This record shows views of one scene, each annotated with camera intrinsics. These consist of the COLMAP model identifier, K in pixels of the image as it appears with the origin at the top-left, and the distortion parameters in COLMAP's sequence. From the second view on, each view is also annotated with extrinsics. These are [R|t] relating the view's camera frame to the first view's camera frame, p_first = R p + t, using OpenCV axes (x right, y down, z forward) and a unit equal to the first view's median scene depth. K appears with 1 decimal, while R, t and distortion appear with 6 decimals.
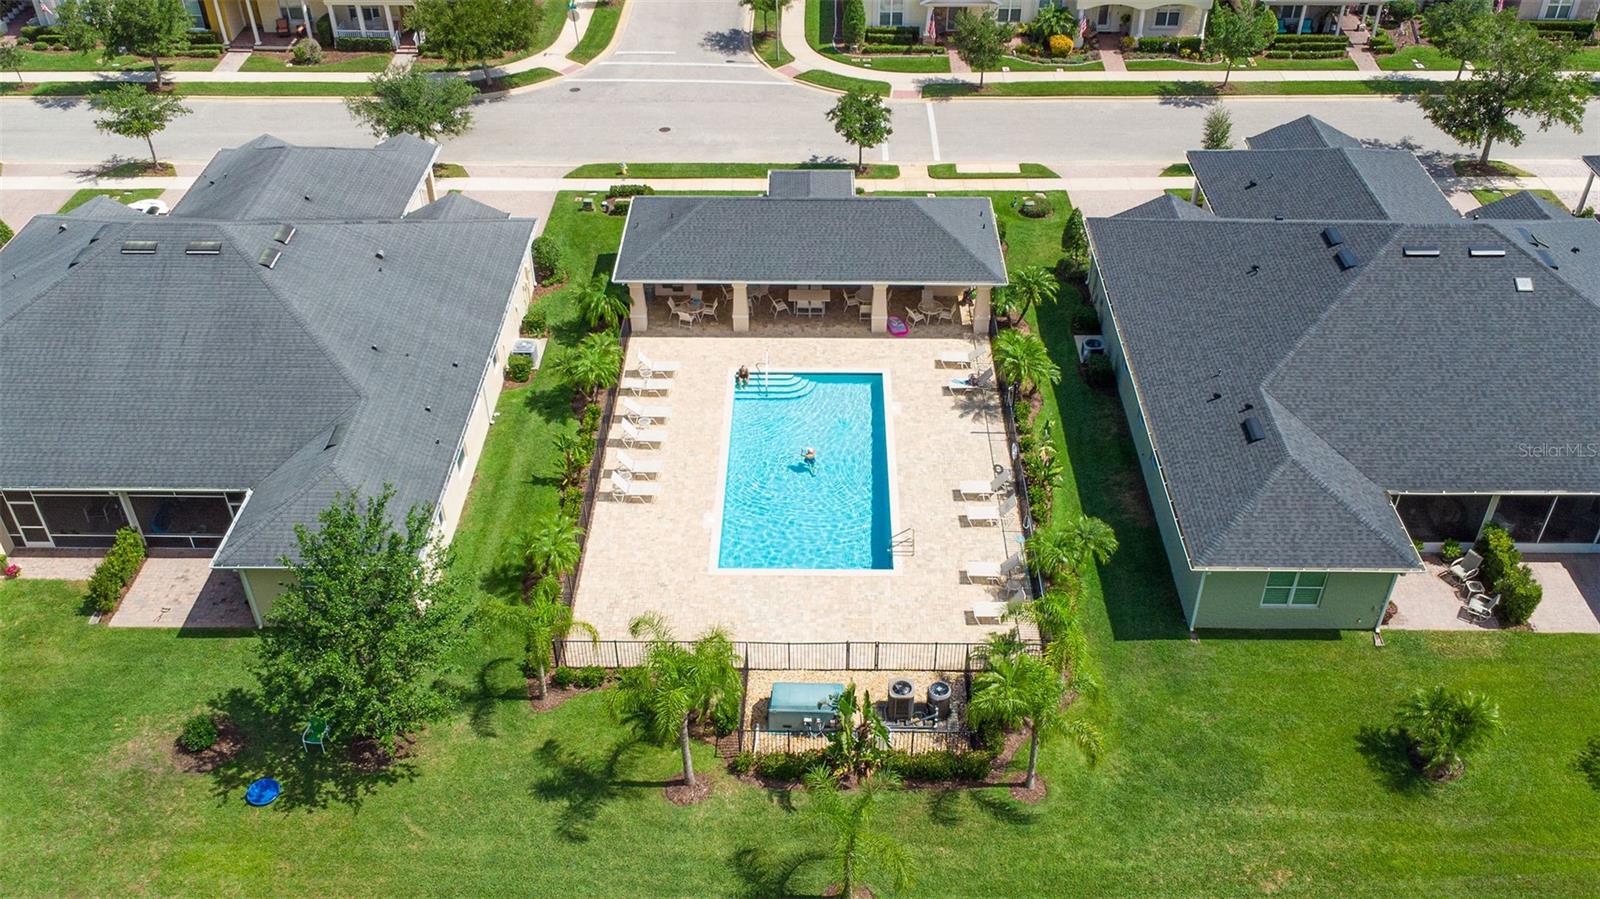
lens RADIAL K [[1424.5, 0, 800.0], [0, 1424.5, 449.5], [0, 0, 1]] dist [0.033523, -0.060215]
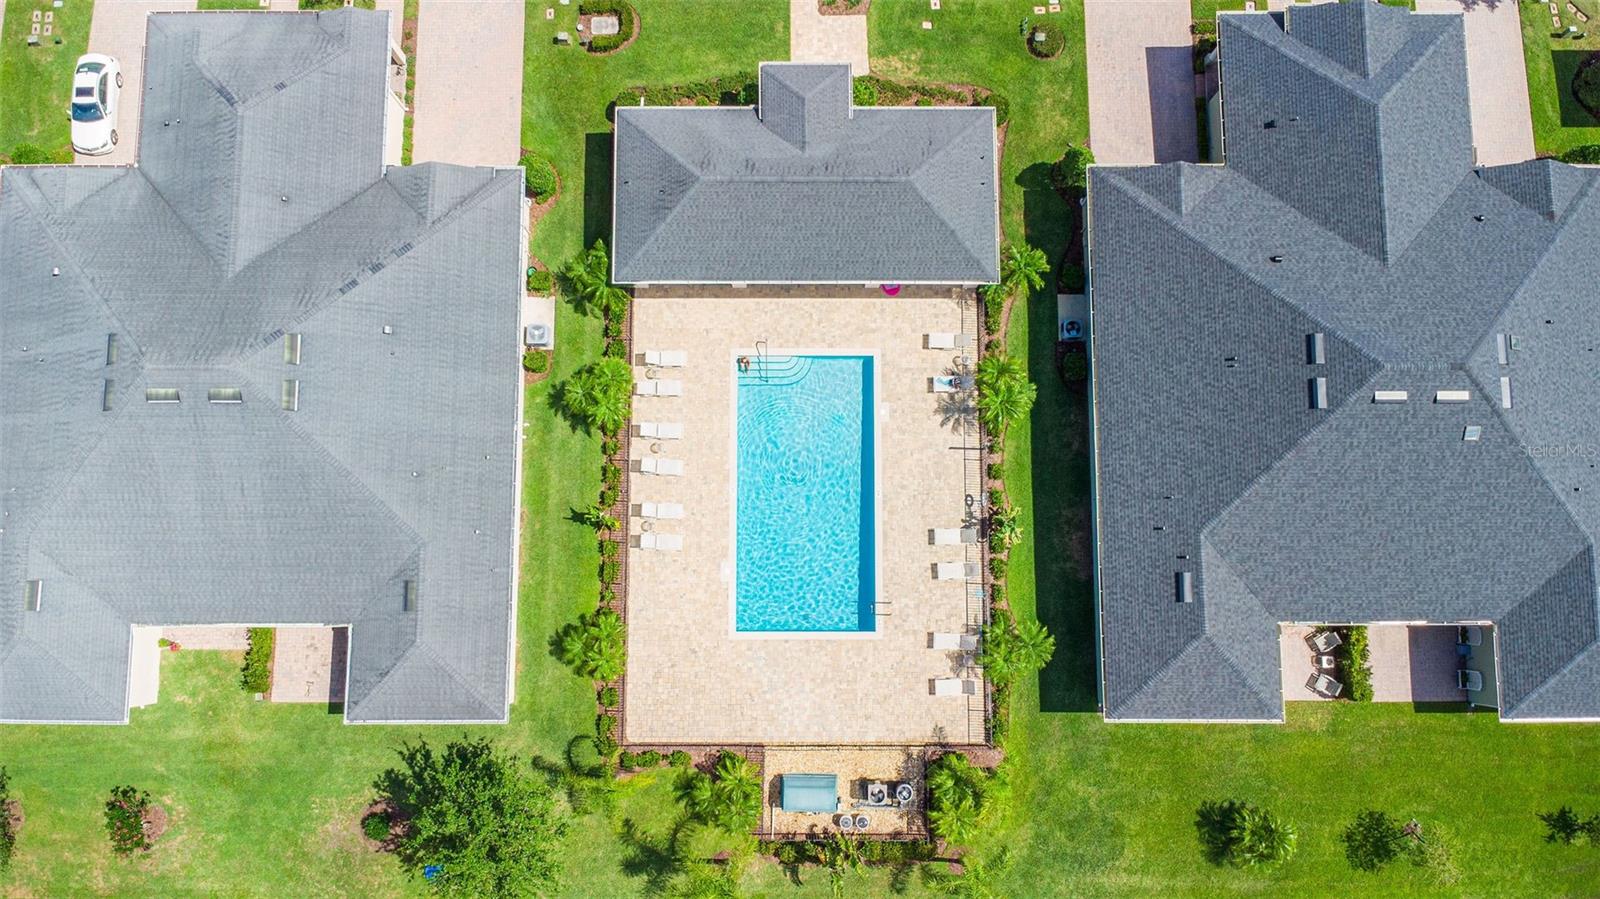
lens RADIAL K [[1177.4, 0, 800.0], [0, 1177.4, 449.5], [0, 0, 1]] dist [0.041189, -0.077894]
pose [[0.999886, -0.013897, 0.005857, -0.005100], [0.005394, 0.692220, 0.721666, -0.788151], [-0.014084, -0.721553, 0.692216, 0.400473]]
